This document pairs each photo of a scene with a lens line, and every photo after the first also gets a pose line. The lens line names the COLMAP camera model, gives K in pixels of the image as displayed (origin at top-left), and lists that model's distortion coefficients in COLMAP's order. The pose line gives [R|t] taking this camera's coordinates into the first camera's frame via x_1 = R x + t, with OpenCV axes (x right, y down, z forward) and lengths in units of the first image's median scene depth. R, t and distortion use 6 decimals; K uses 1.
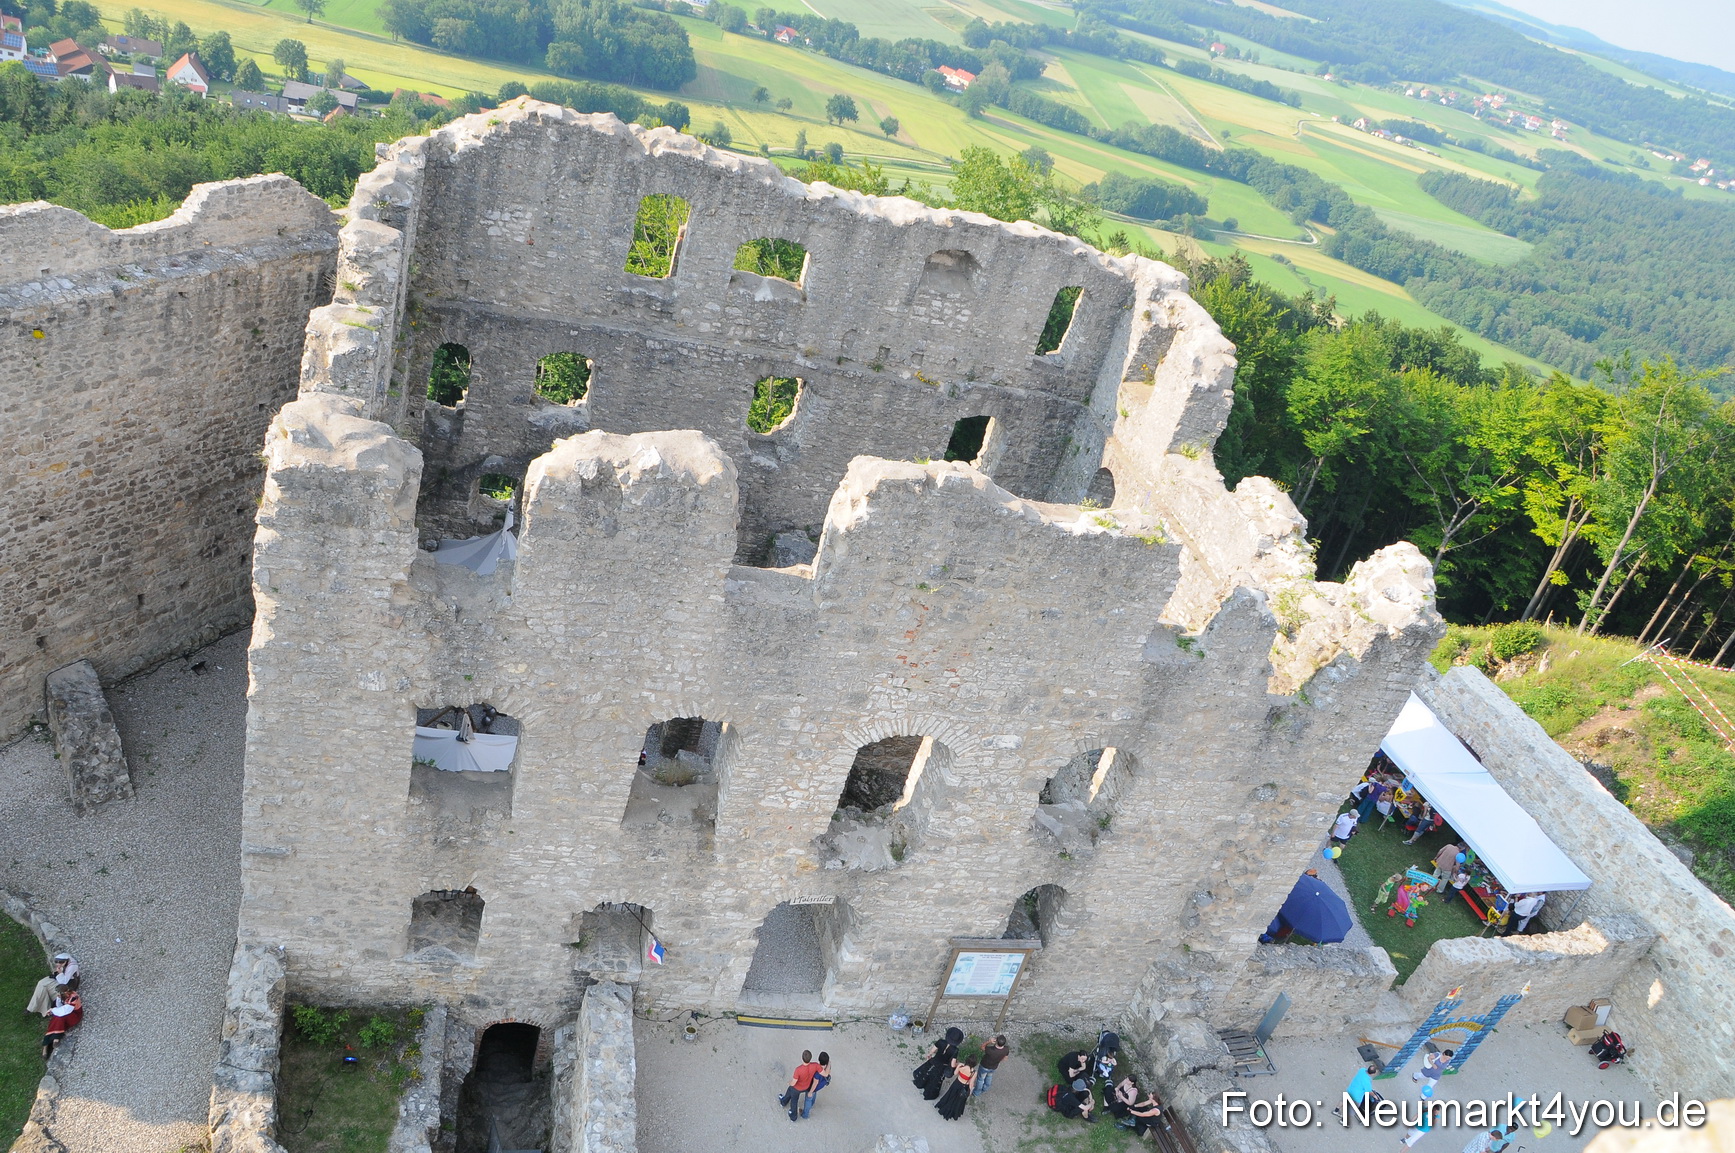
lens RADIAL K [[1391.5, 0, 843.0], [0, 1391.5, 597.9], [0, 0, 1]] dist [-0.162059, 0.165358]
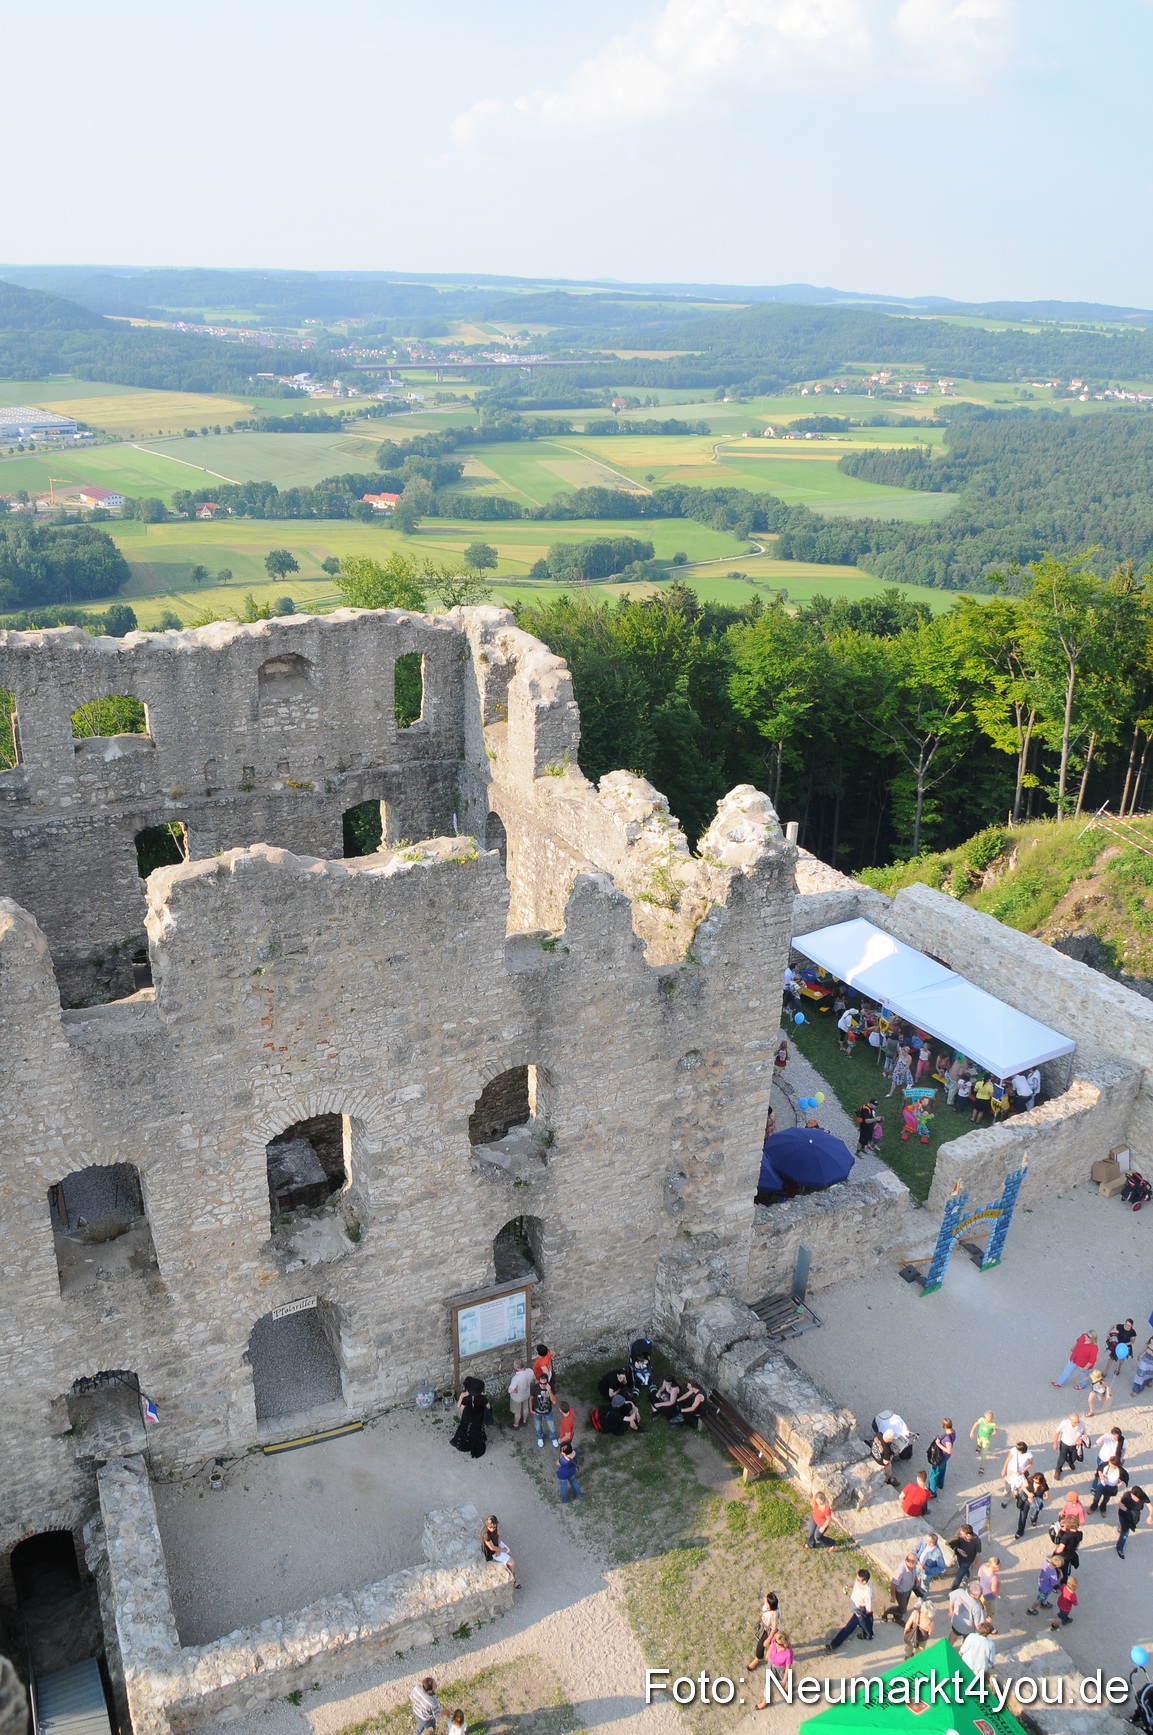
lens RADIAL K [[1398.2, 0, 615.4], [0, 1398.2, 891.2], [0, 0, 1]] dist [-0.160323, 0.159134]
pose [[0.942216, -0.309823, 0.127433, 0.146824], [0.319285, 0.945655, -0.061599, 0.062436], [-0.101423, 0.098727, 0.989933, -0.025447]]
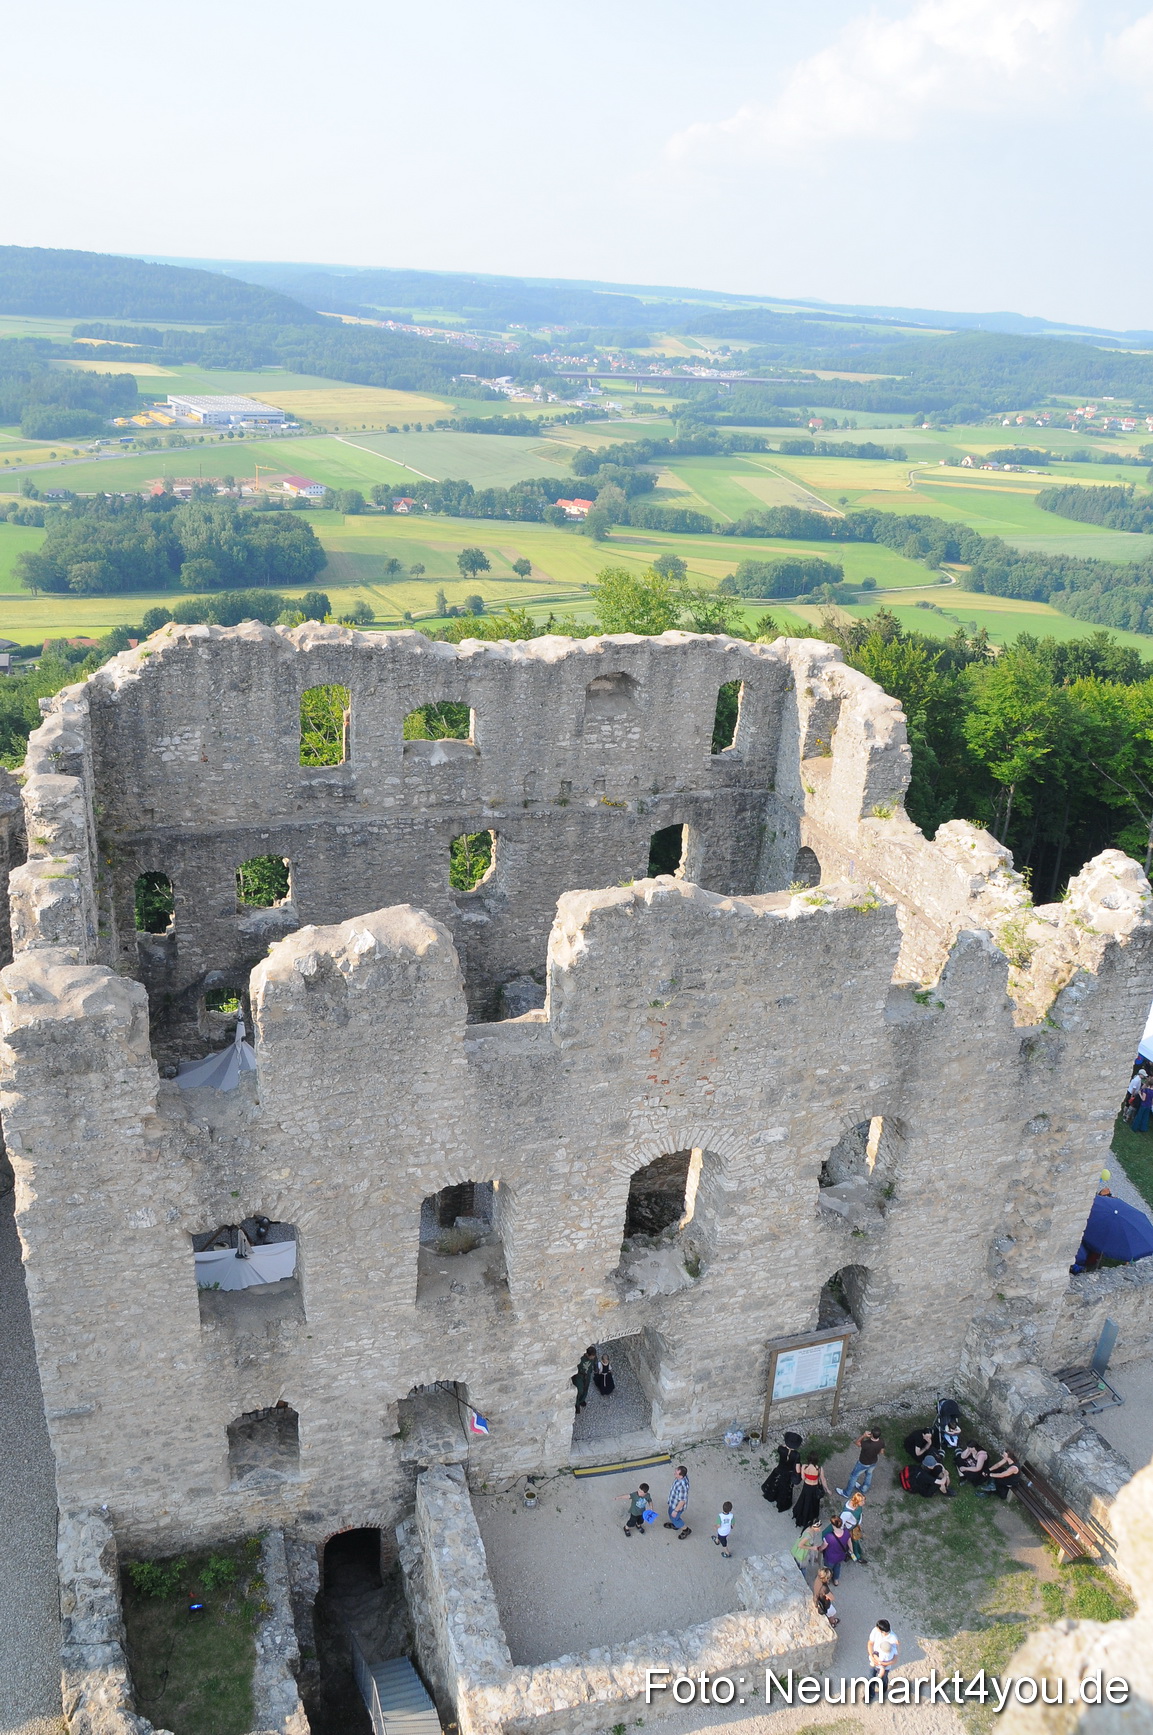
lens RADIAL K [[1391.5, 0, 566.7], [0, 1391.5, 888.9], [0, 0, 1]] dist [-0.162059, 0.165358]
pose [[0.974016, -0.226181, 0.011573, 0.001105], [0.226176, 0.968818, -0.101169, -0.001293], [0.011670, 0.101158, 0.994802, -0.008977]]
